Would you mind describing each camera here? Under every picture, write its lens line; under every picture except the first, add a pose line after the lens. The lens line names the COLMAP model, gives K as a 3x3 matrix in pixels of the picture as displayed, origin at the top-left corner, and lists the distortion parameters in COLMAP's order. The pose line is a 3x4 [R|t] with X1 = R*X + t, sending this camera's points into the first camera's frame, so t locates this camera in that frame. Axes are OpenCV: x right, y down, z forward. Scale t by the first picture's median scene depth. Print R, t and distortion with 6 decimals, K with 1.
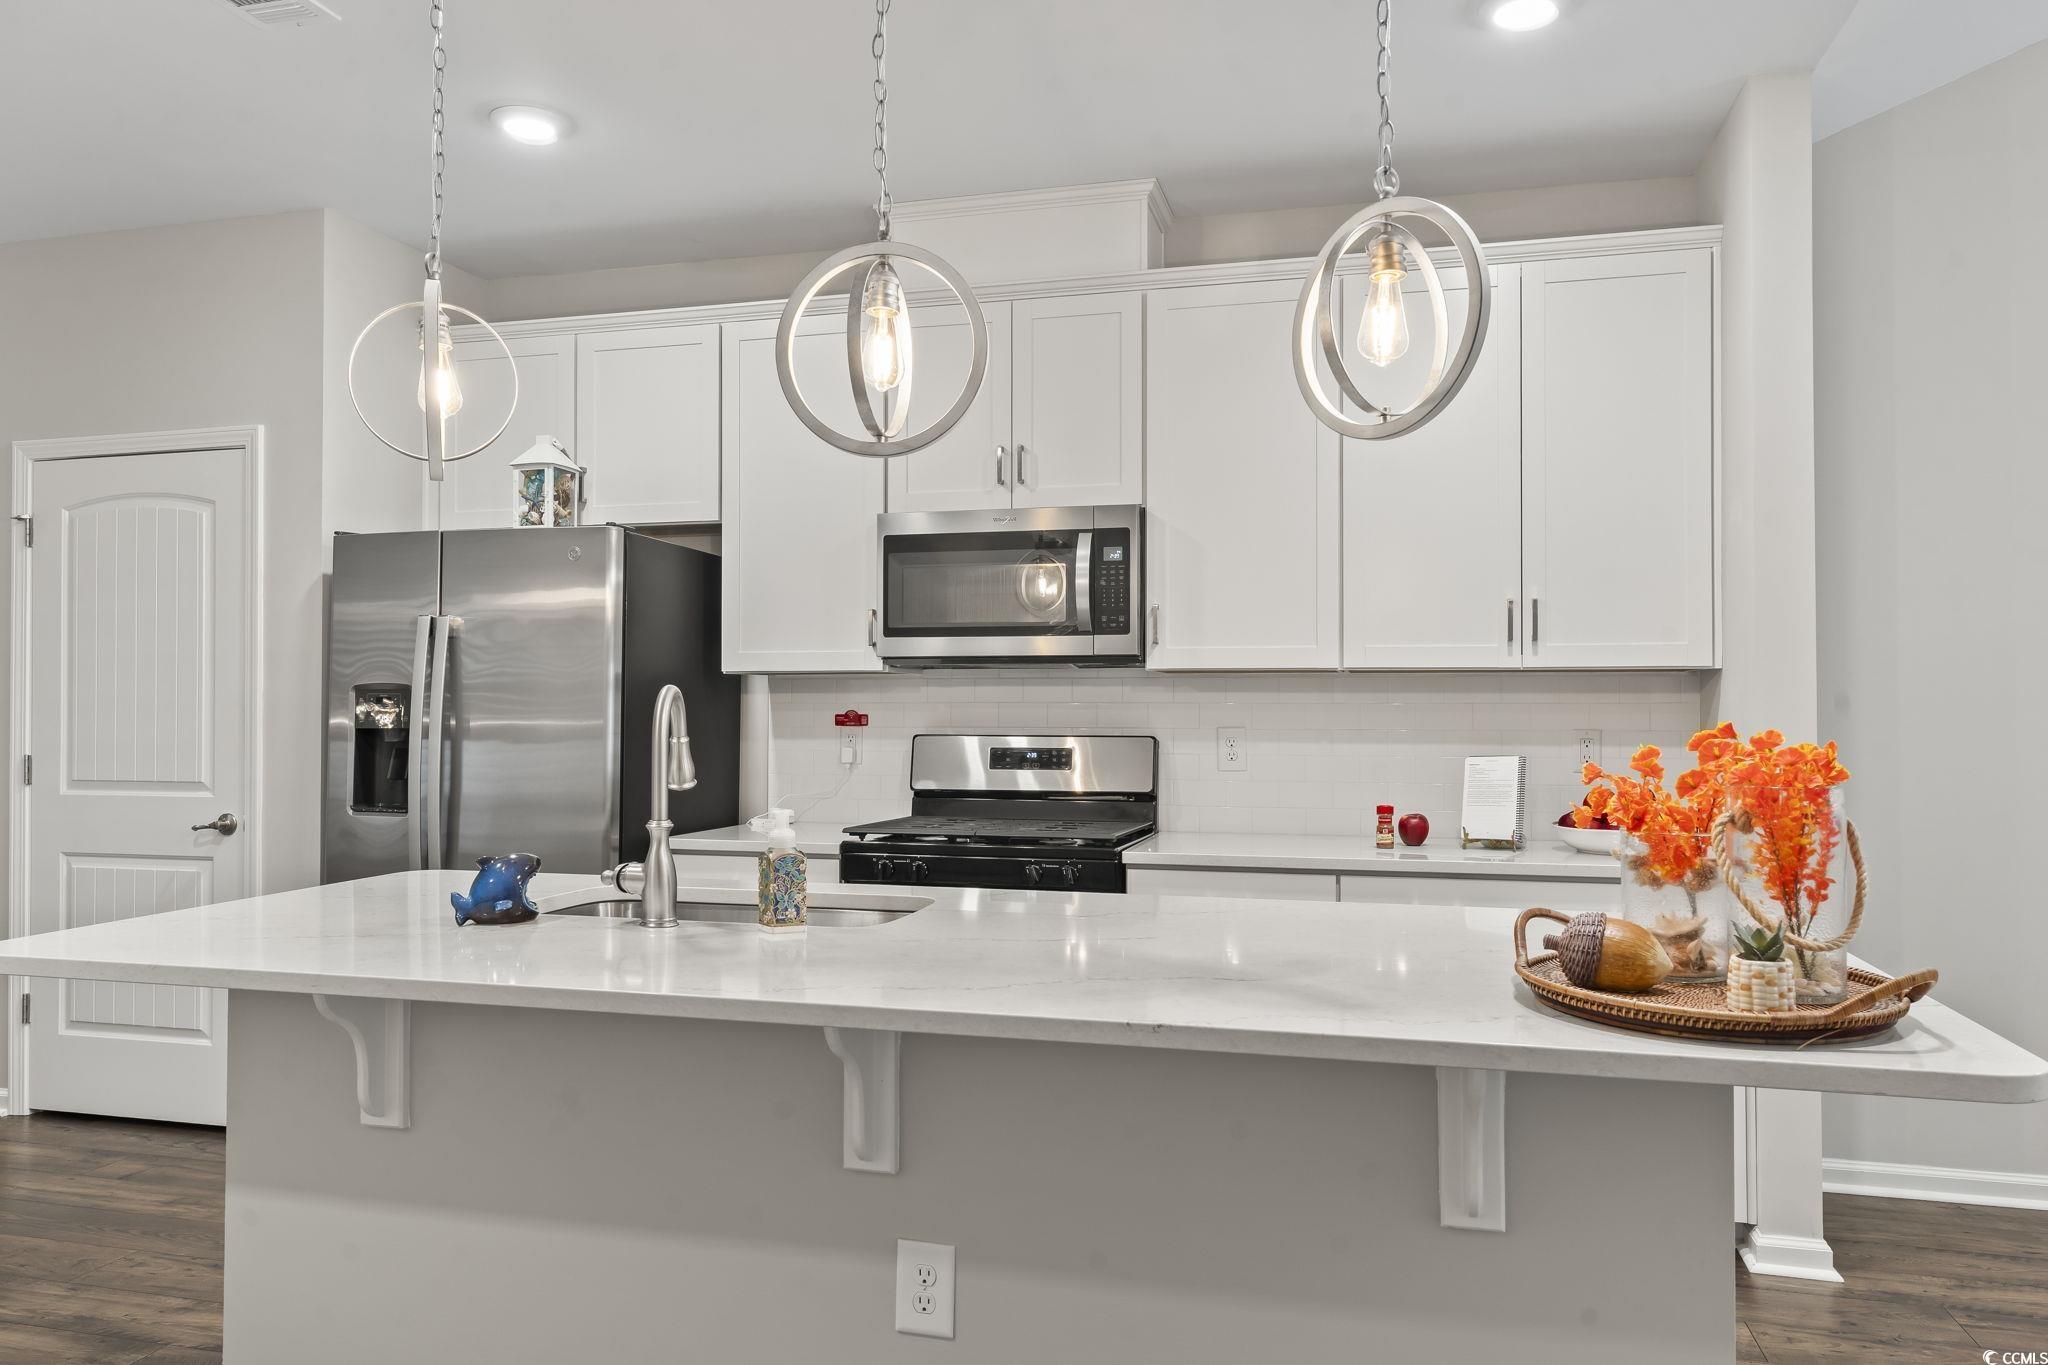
lens RADIAL K [[1406.1, 0, 1013.2], [0, 1406.1, 685.5], [0, 0, 1]] dist [0.000774, 0.001174]
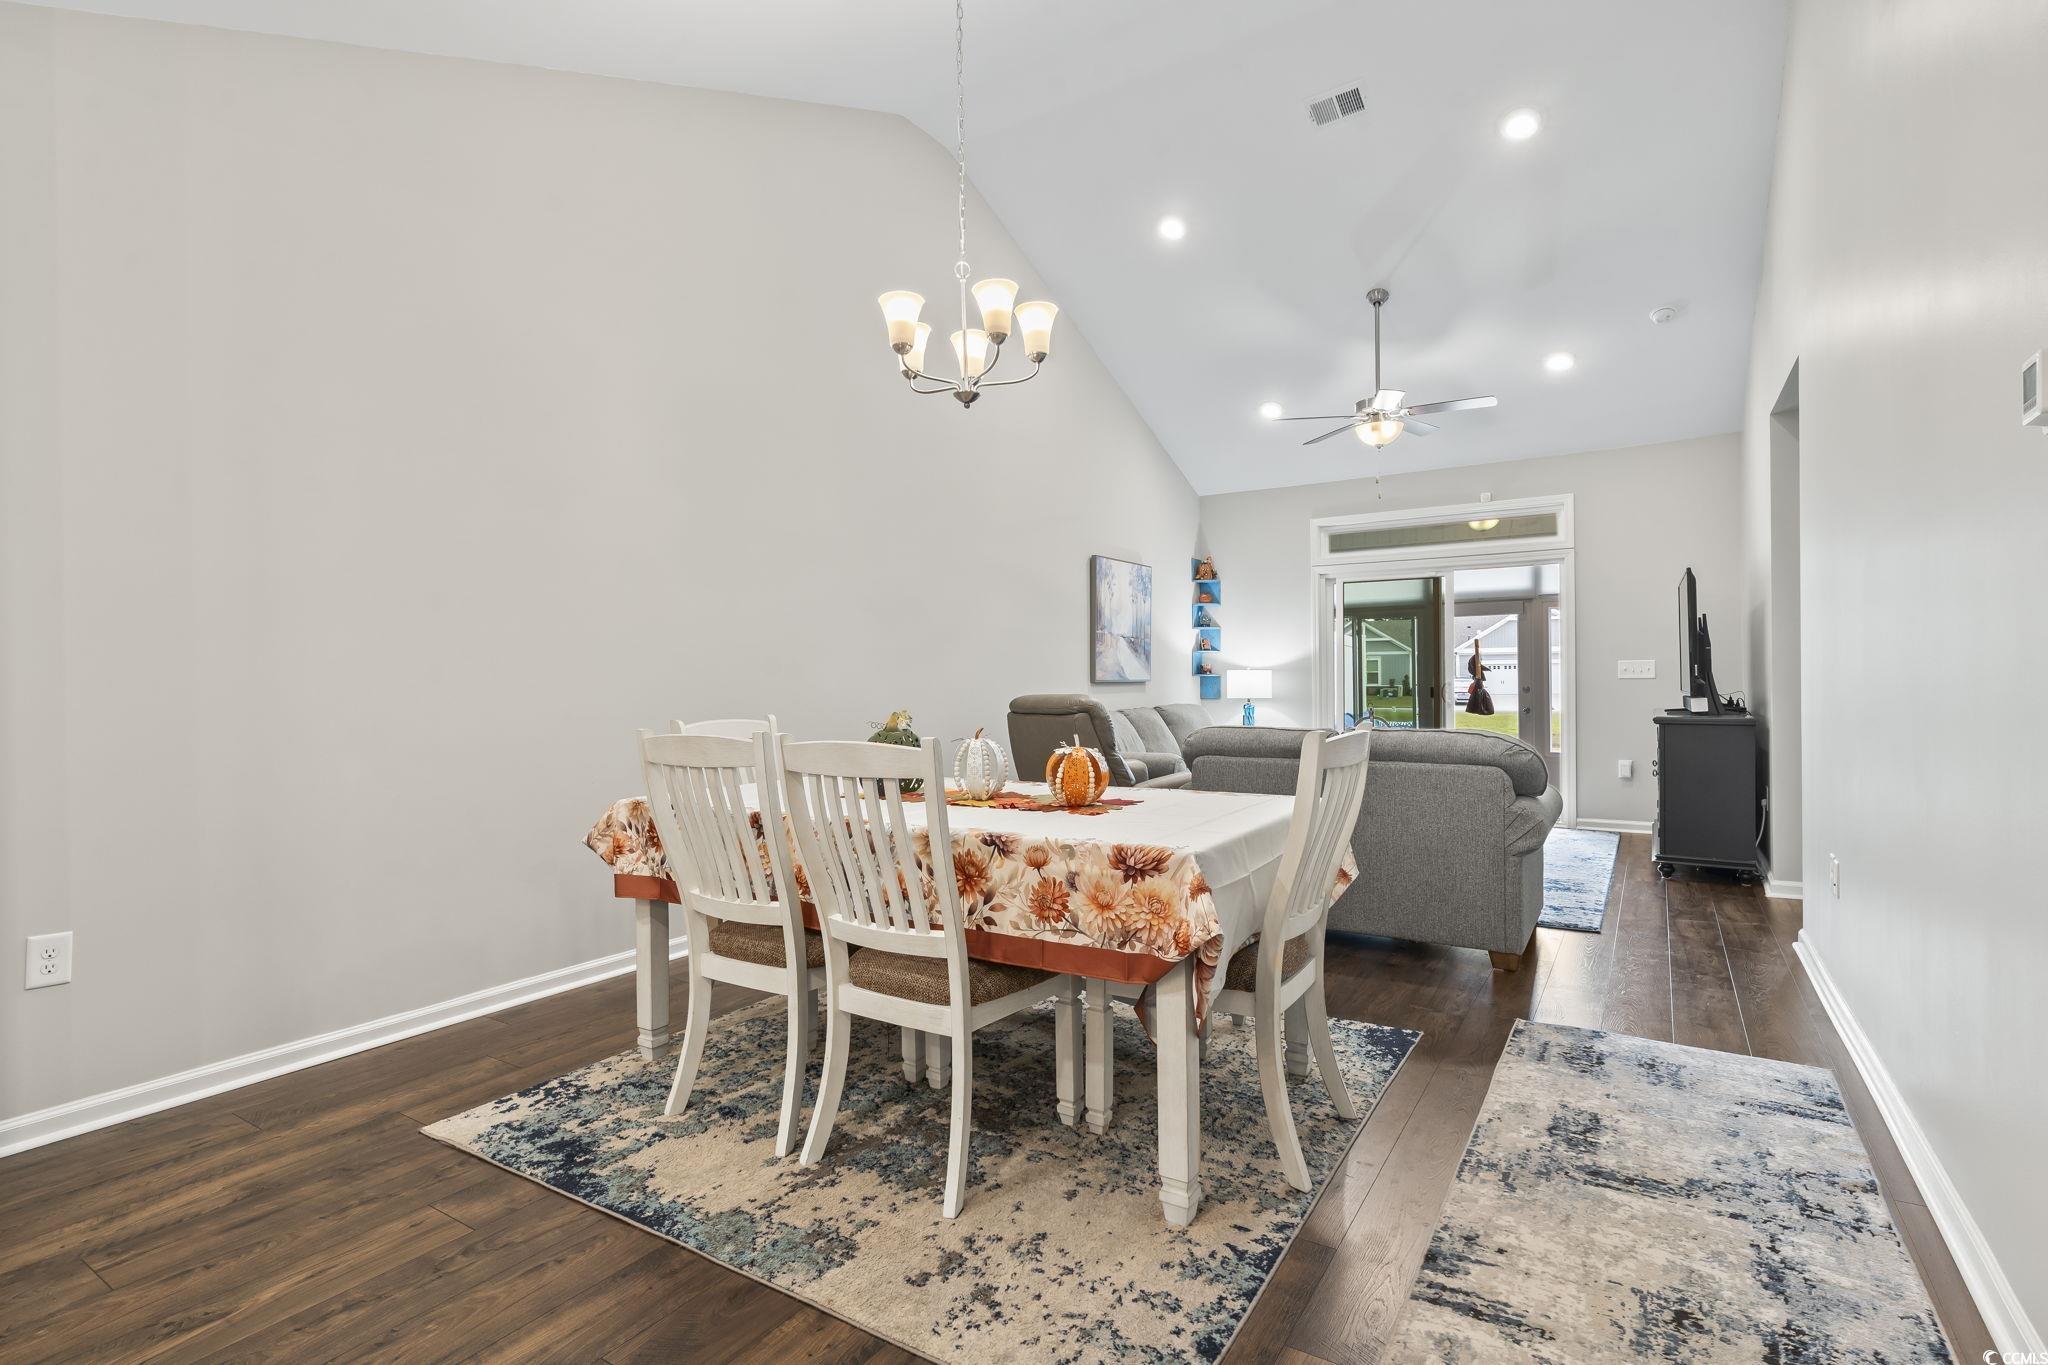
lens RADIAL K [[985.8, 0, 1018.3], [0, 985.8, 685.1], [0, 0, 1]] dist [-0.000780, 0.000144]
pose [[0.305707, -0.010639, 0.952066, 0.175917], [-0.003153, 0.999921, 0.012186, 0.038846], [-0.952121, -0.006727, 0.305649, 0.158325]]
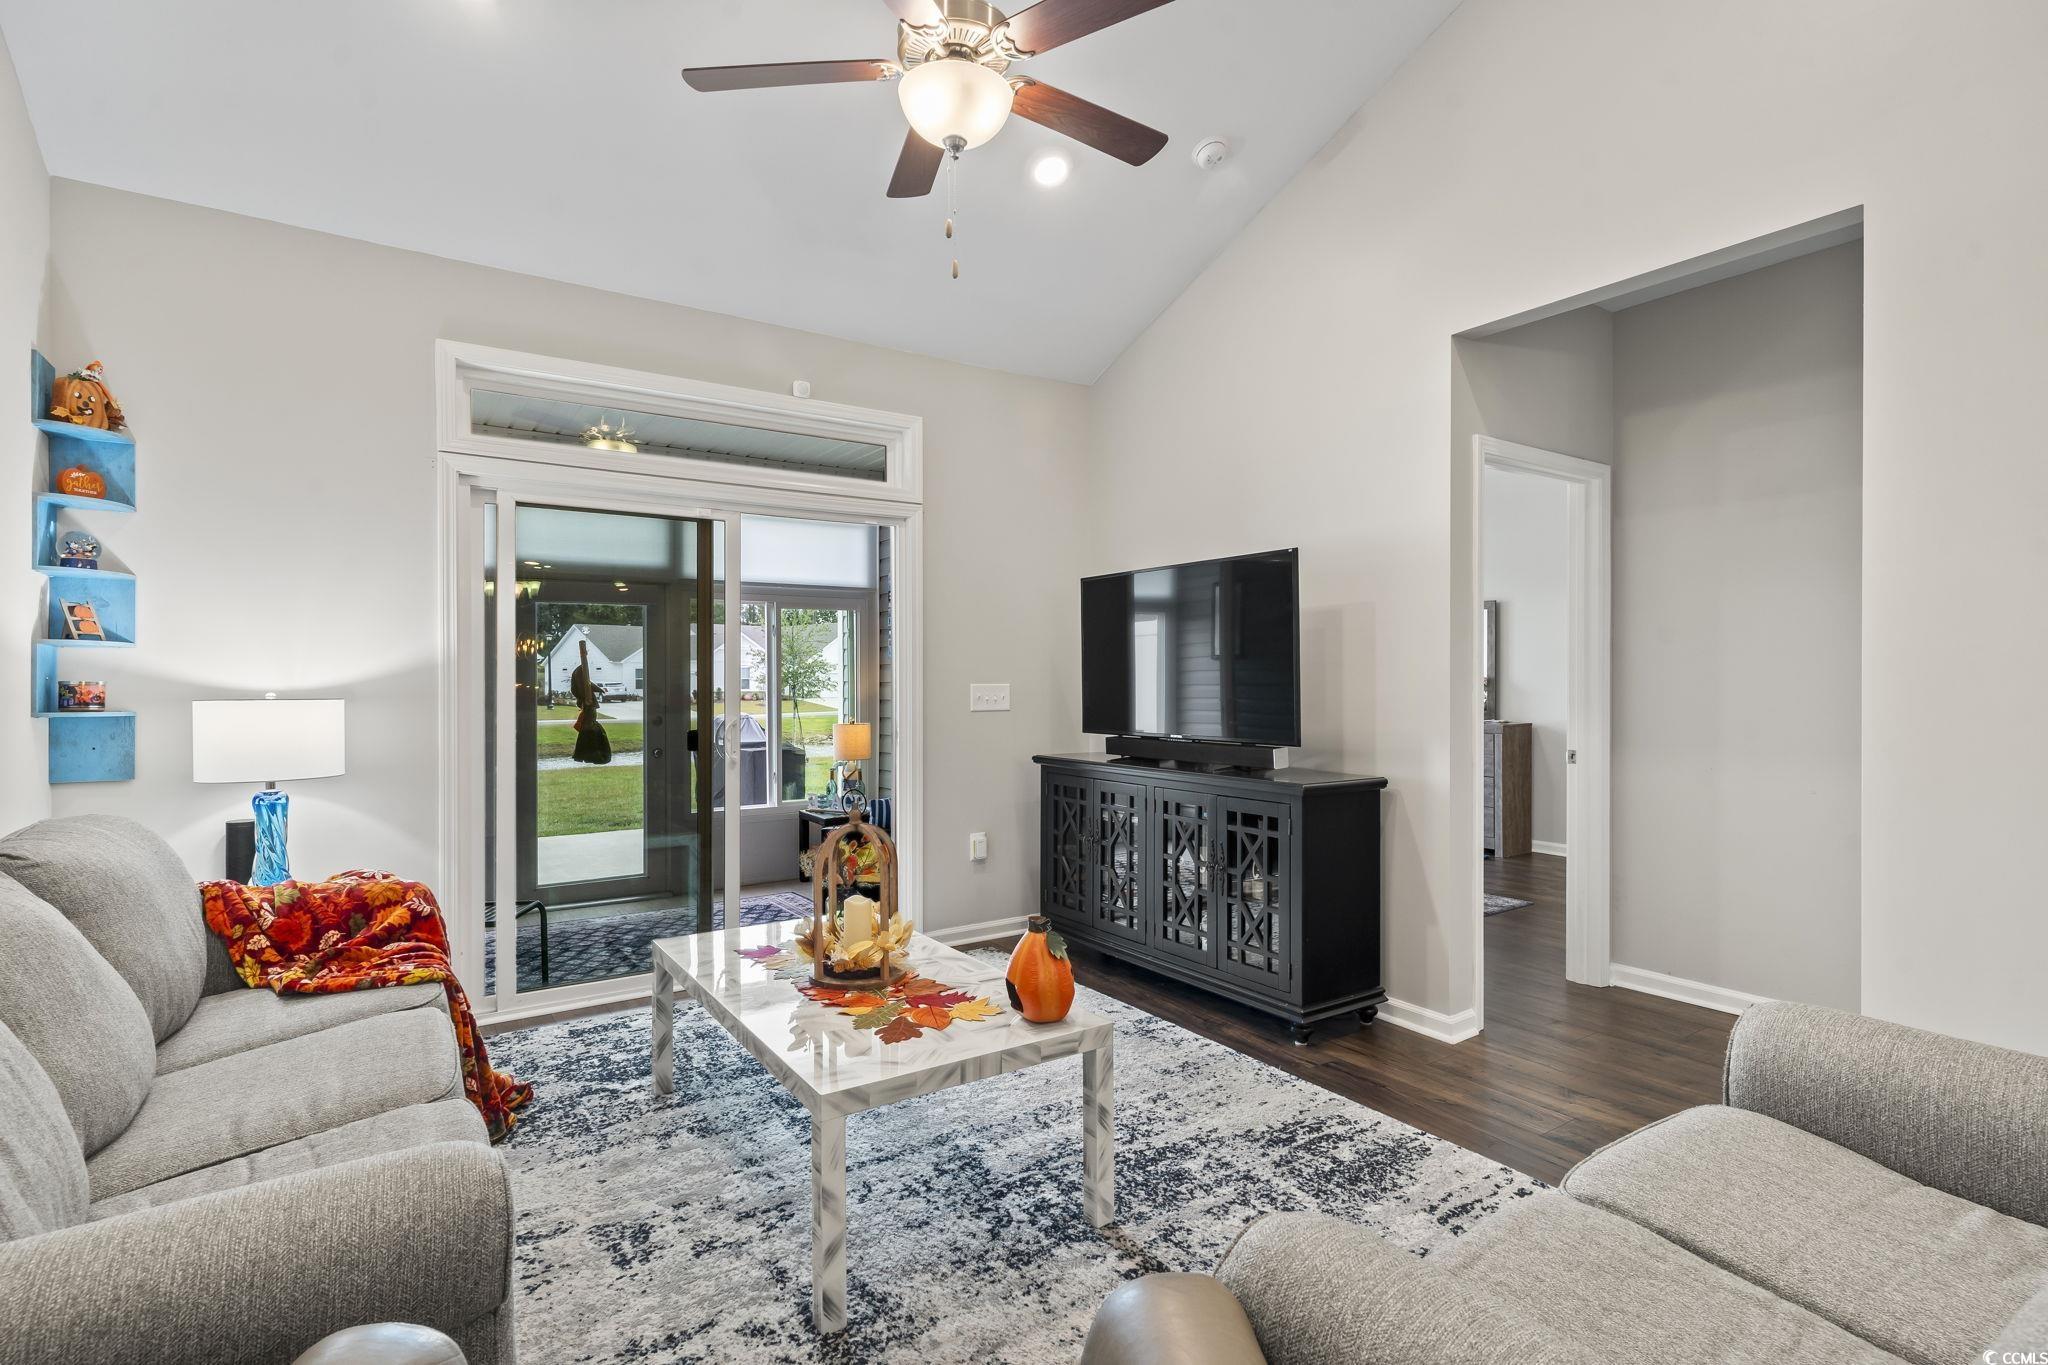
lens RADIAL K [[985.8, 0, 1018.3], [0, 985.8, 685.1], [0, 0, 1]] dist [-0.000780, 0.000144]
pose [[-0.757673, -0.002728, 0.652629, 1.392098], [-0.008419, 0.999949, -0.005595, 0.018719], [-0.652580, -0.009734, -0.757657, 0.529780]]
